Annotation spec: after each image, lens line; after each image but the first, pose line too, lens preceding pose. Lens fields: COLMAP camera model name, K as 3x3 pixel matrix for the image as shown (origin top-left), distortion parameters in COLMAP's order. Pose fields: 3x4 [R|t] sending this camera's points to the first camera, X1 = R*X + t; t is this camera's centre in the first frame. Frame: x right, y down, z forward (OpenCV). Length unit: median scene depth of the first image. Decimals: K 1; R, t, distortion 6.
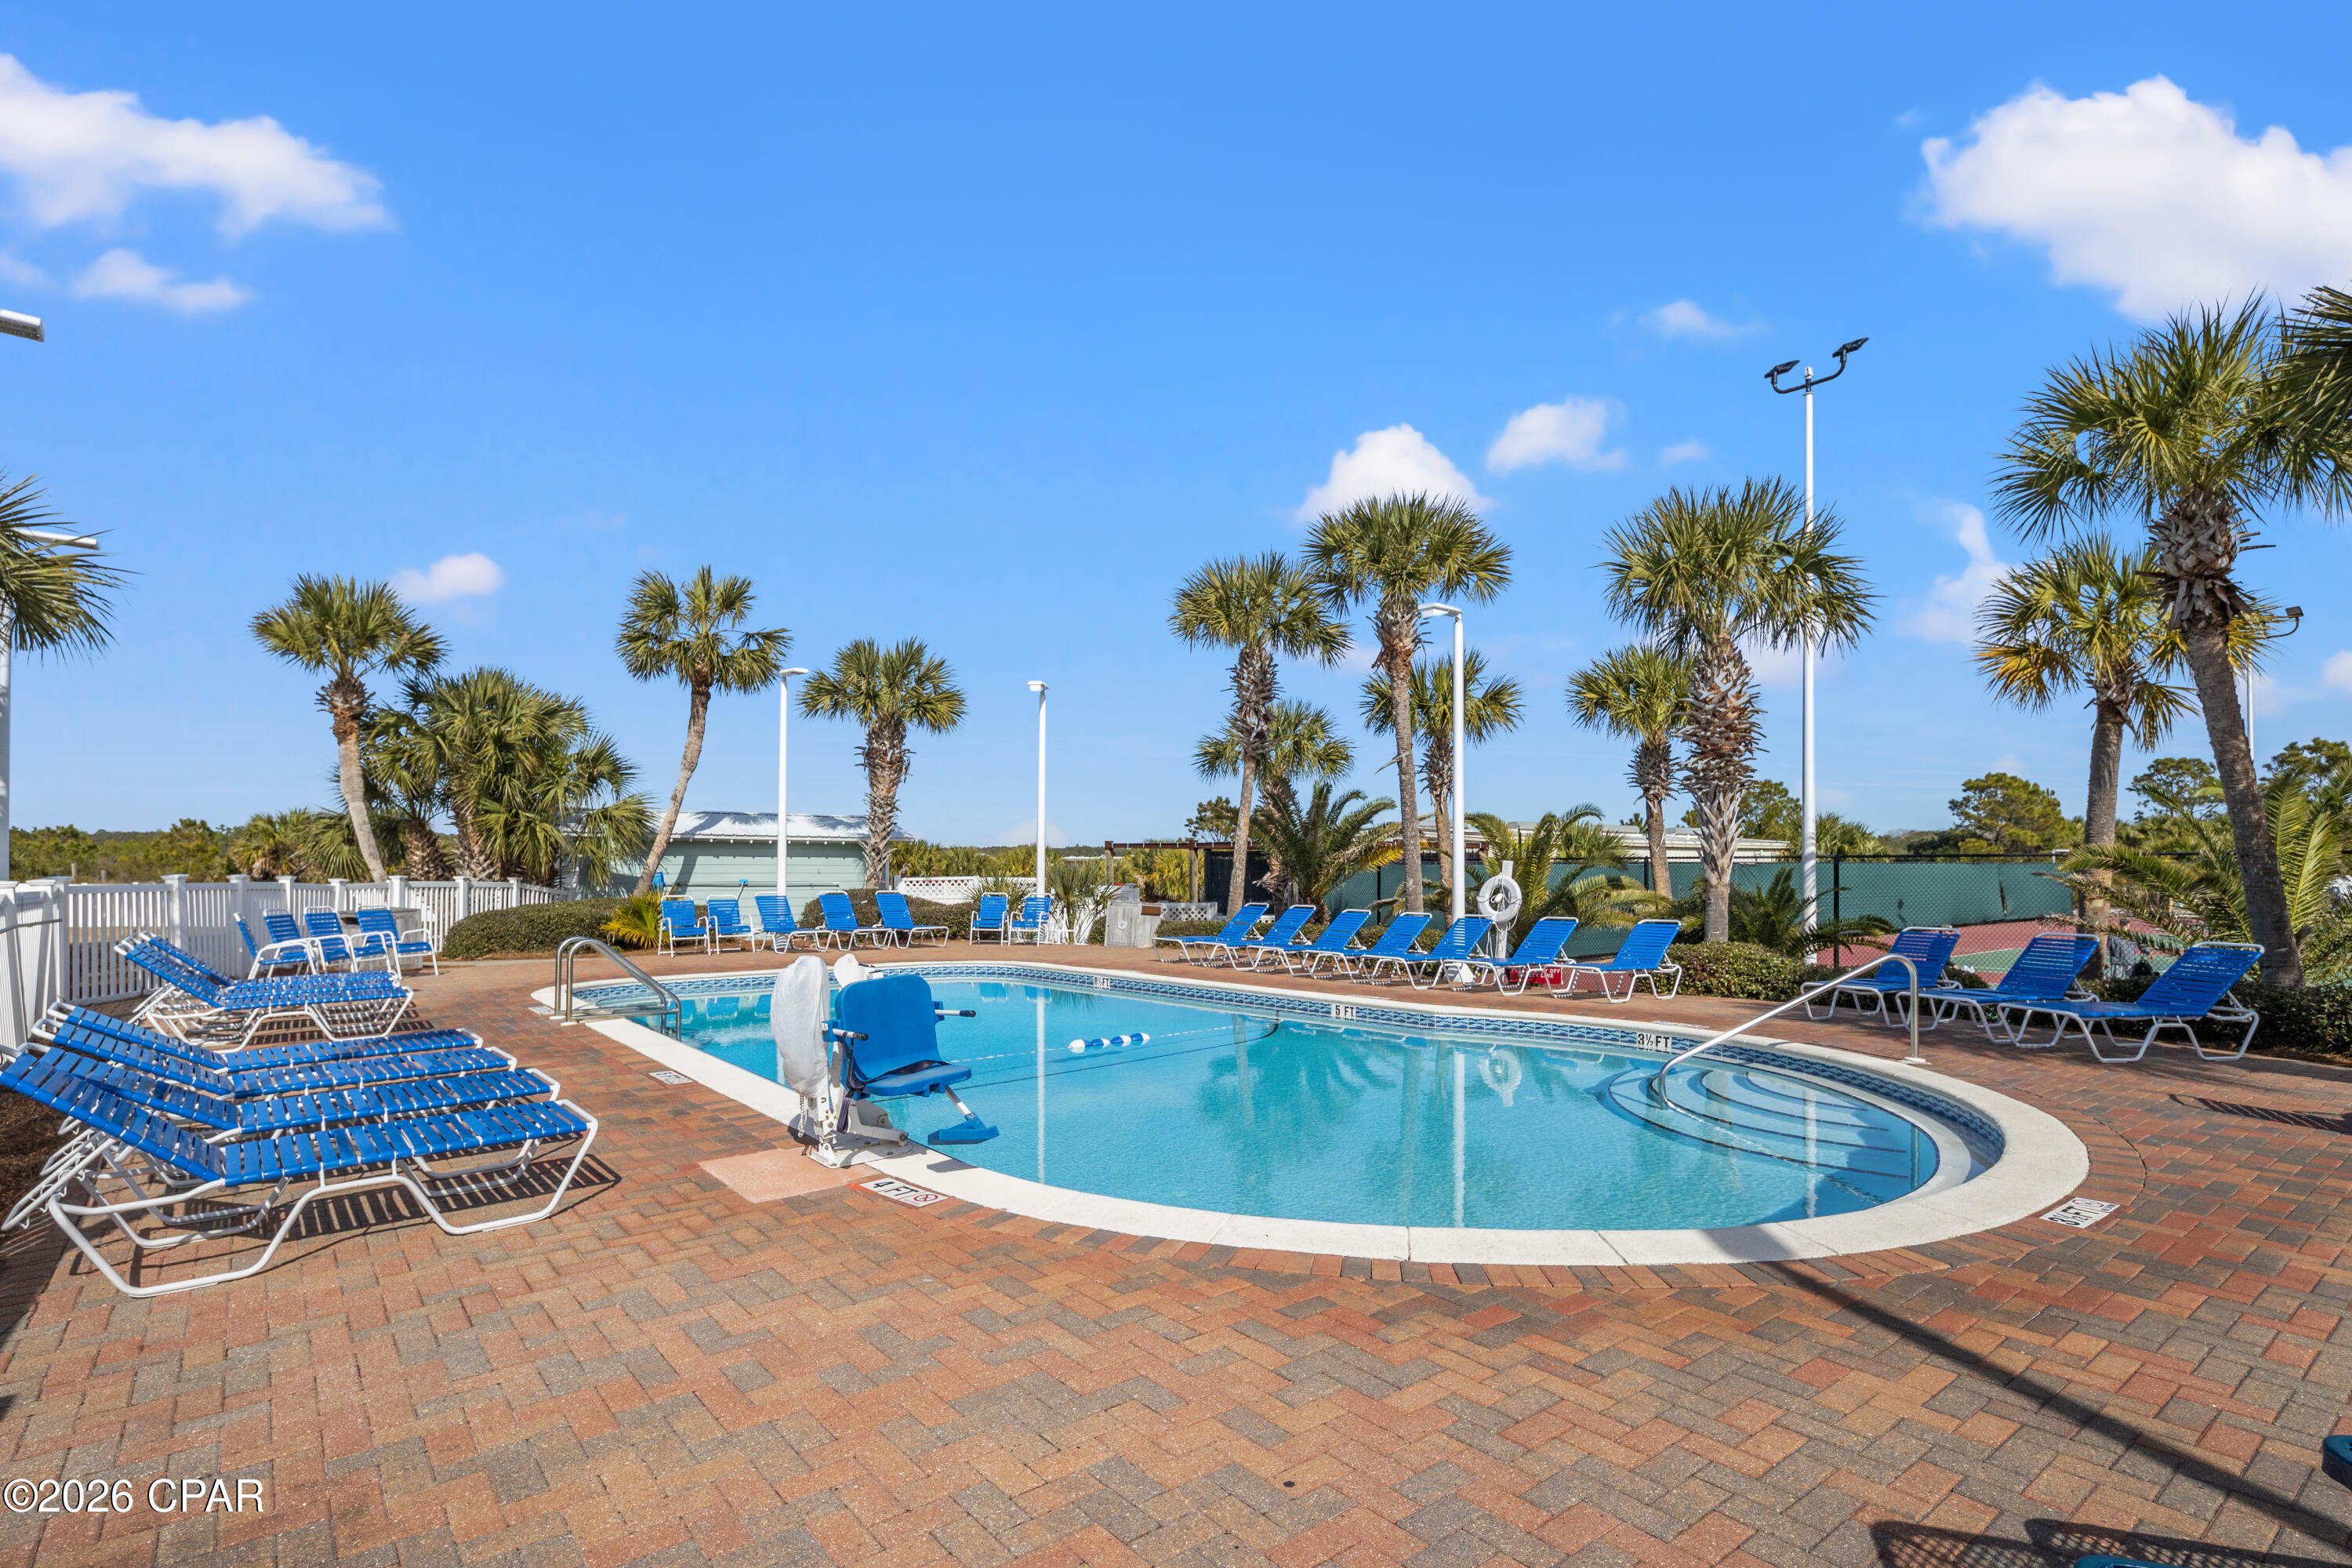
lens RADIAL K [[1131.0, 0, 1176.0], [0, 1131.0, 784.0], [0, 0, 1]] dist [-0.002332, -0.000546]
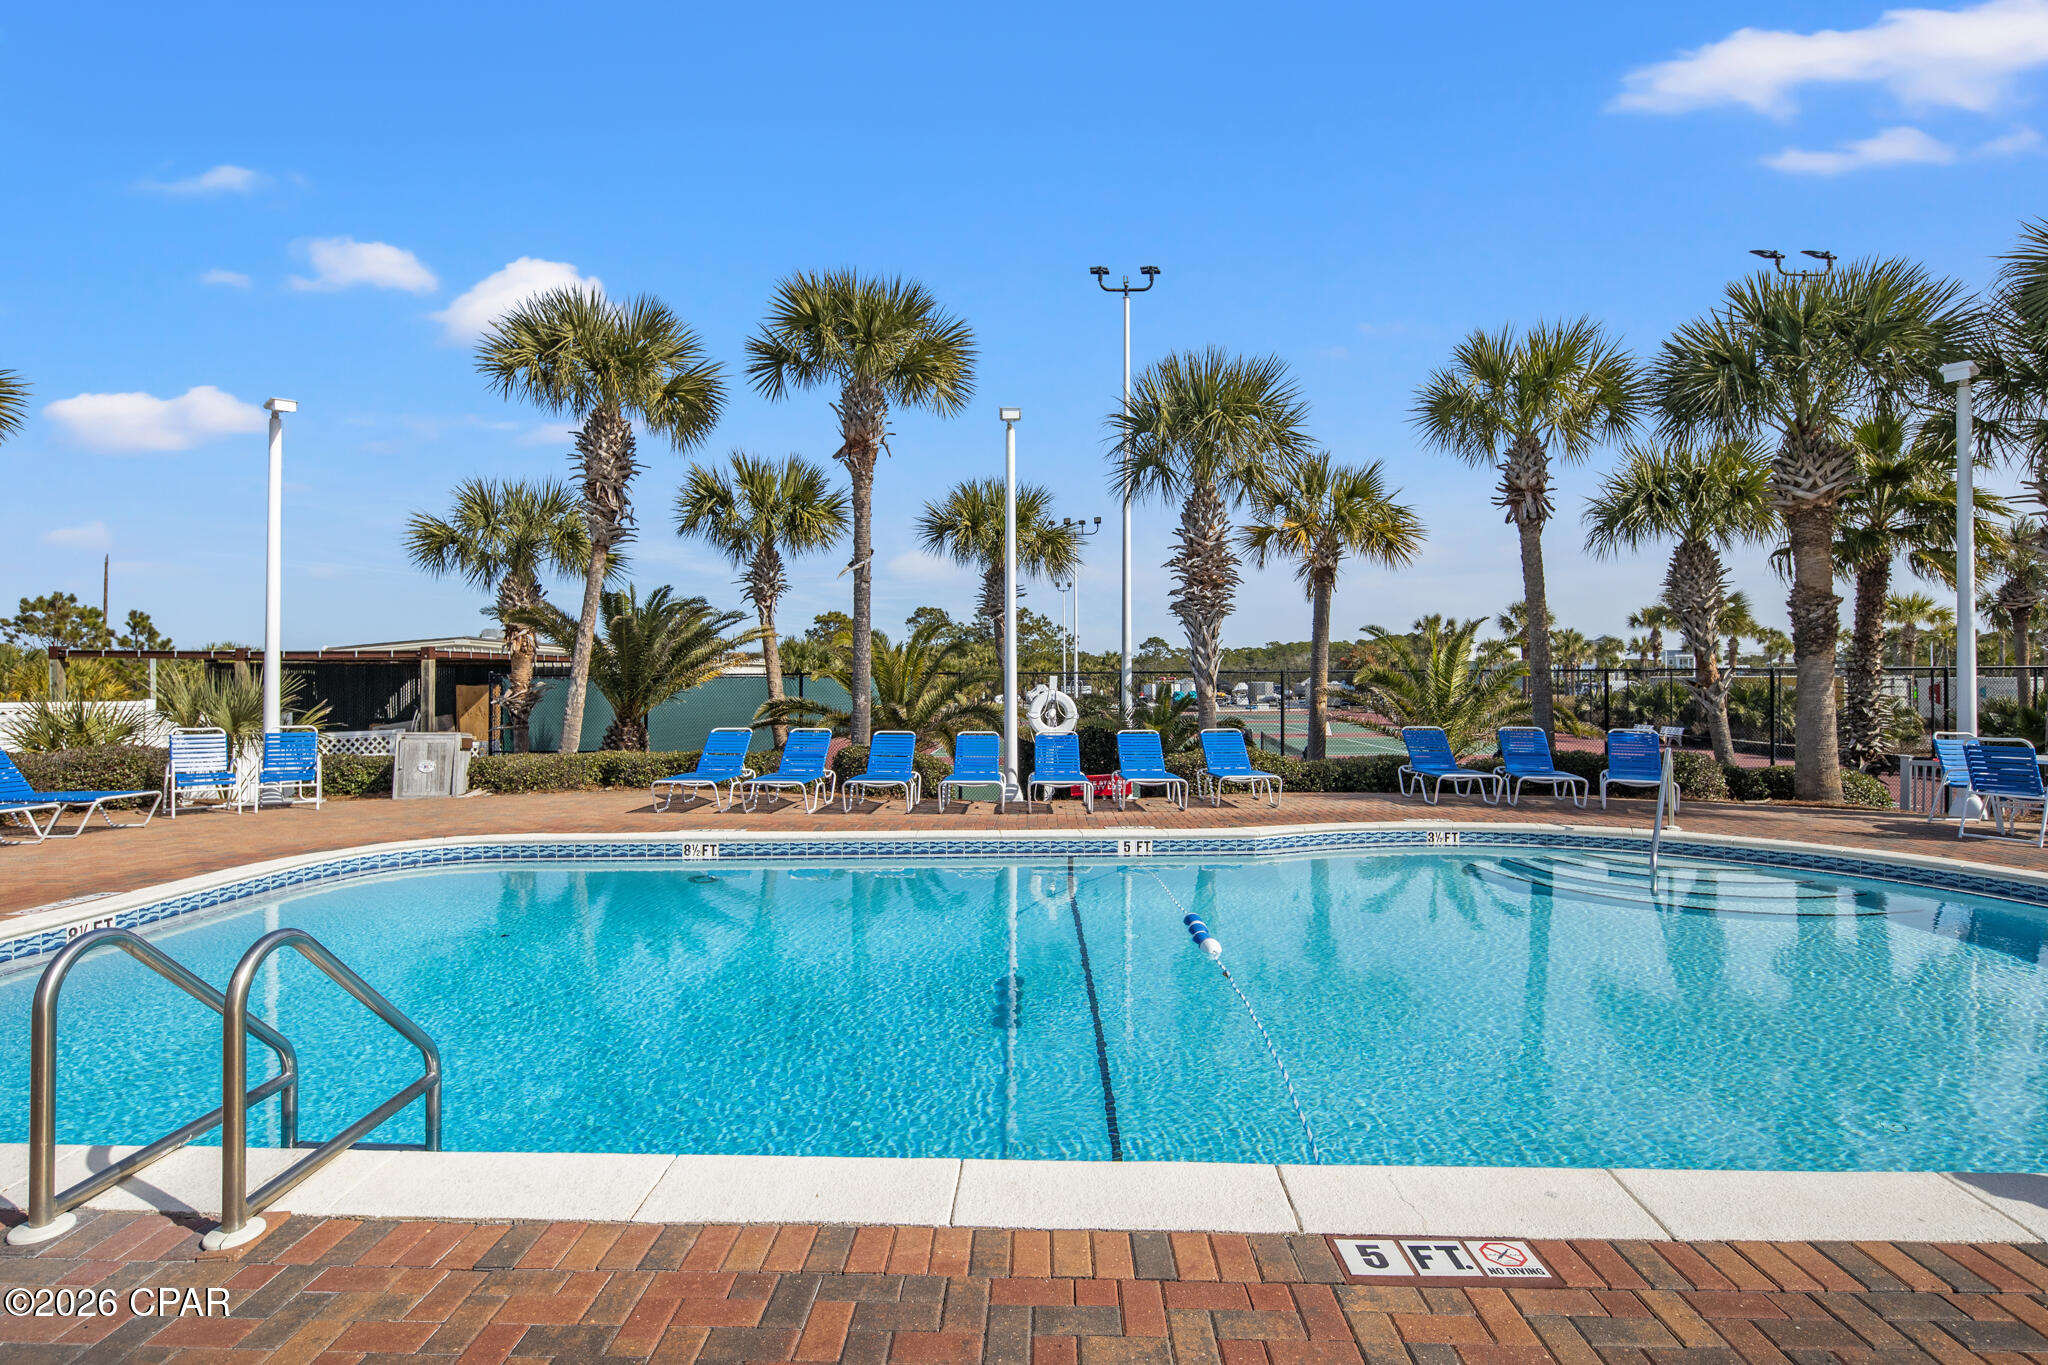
lens RADIAL K [[984.8, 0, 1024.0], [0, 984.8, 682.5], [0, 0, 1]] dist [-0.002332, -0.000546]
pose [[0.643954, -0.003513, 0.765056, -0.248909], [-0.054147, 0.997273, 0.050155, 0.017340], [-0.763146, -0.073723, 0.642007, 0.279721]]
